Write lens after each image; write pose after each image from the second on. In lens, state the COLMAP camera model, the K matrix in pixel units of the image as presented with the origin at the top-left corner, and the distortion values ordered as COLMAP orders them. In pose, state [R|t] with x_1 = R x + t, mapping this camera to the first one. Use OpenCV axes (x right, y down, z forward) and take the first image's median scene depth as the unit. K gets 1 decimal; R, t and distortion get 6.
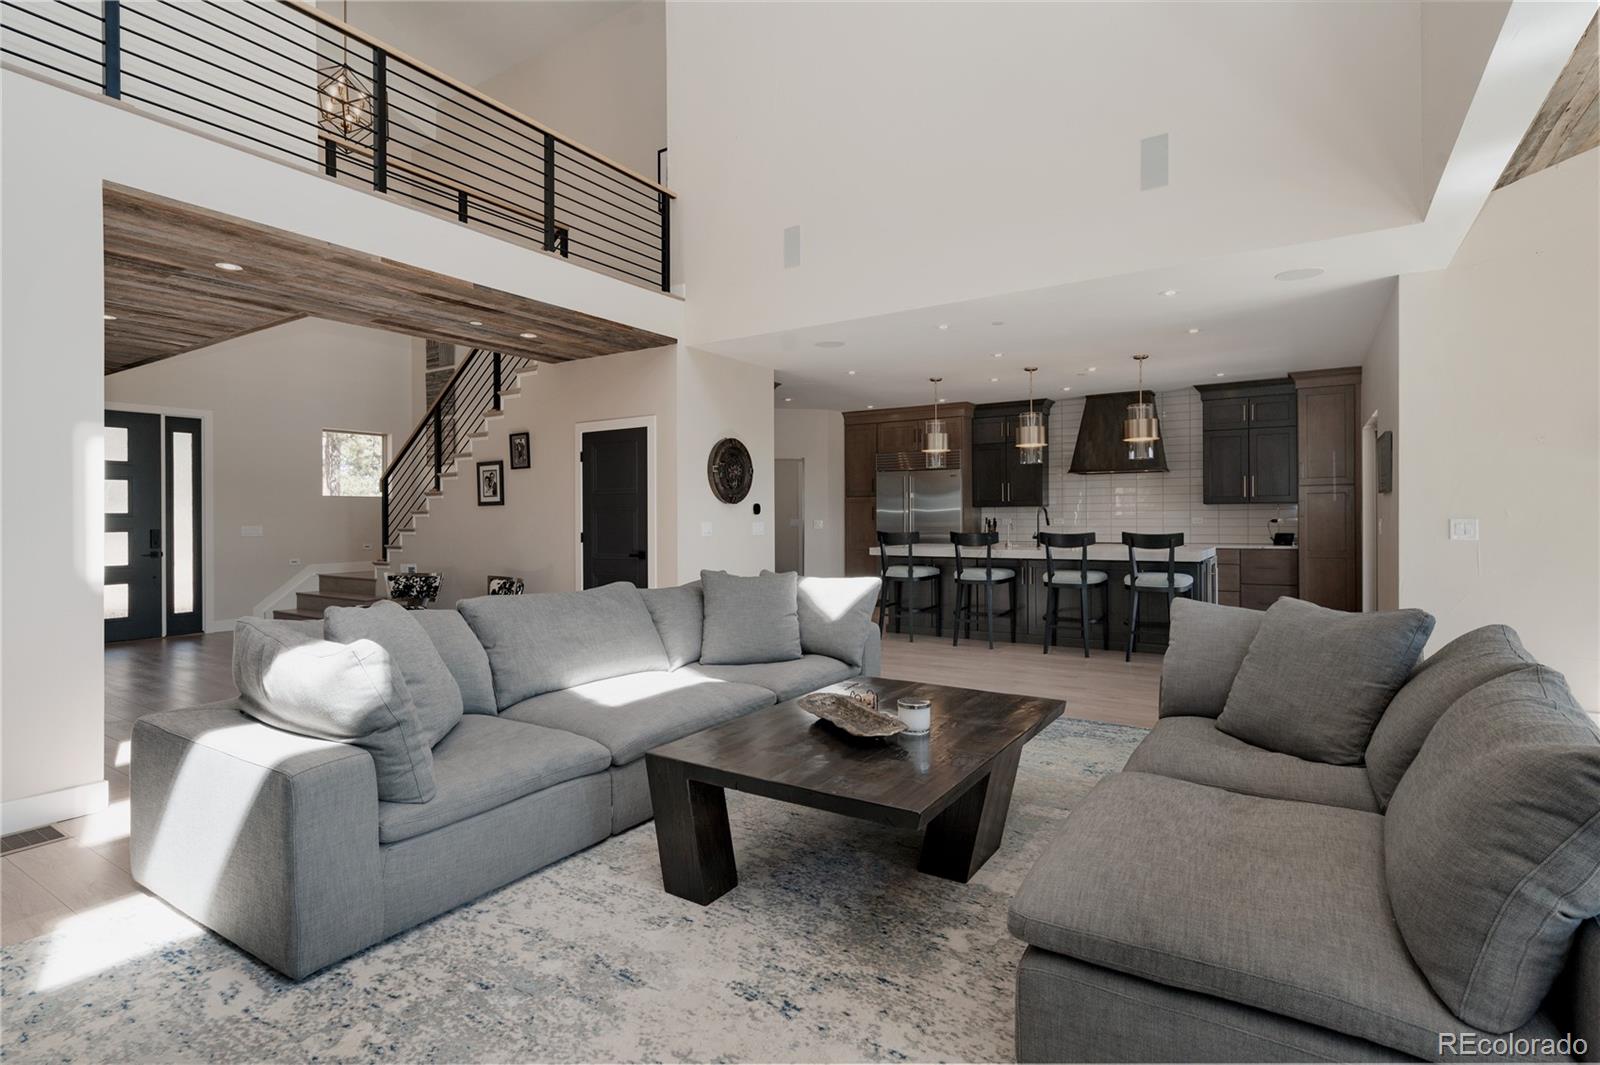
lens RADIAL K [[758.6, 0, 770.1], [0, 758.6, 527.5], [0, 0, 1]] dist [-0.000359, 0.000253]
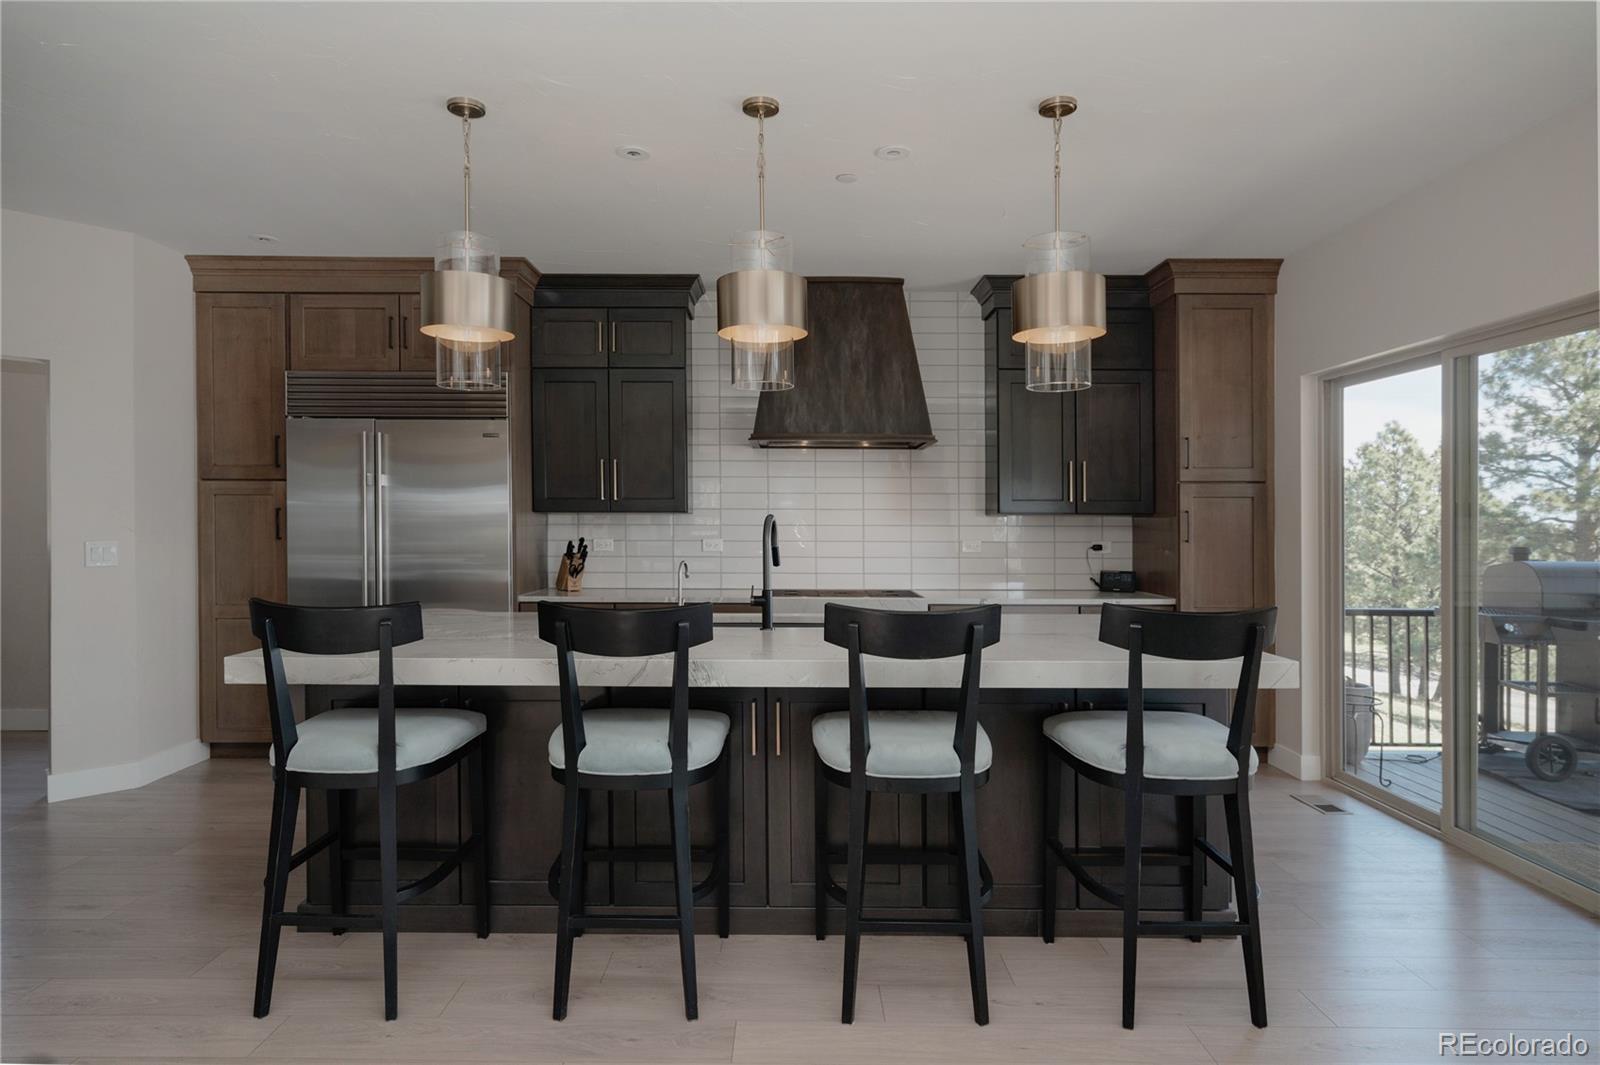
lens RADIAL K [[945.1, 0, 754.0], [0, 945.1, 537.6], [0, 0, 1]] dist [0.001258, 0.000619]
pose [[0.841715, 0.002126, 0.539918, 0.096410], [-0.002853, 0.999996, 0.000511, -0.014992], [-0.539915, -0.001971, 0.841717, 0.550977]]
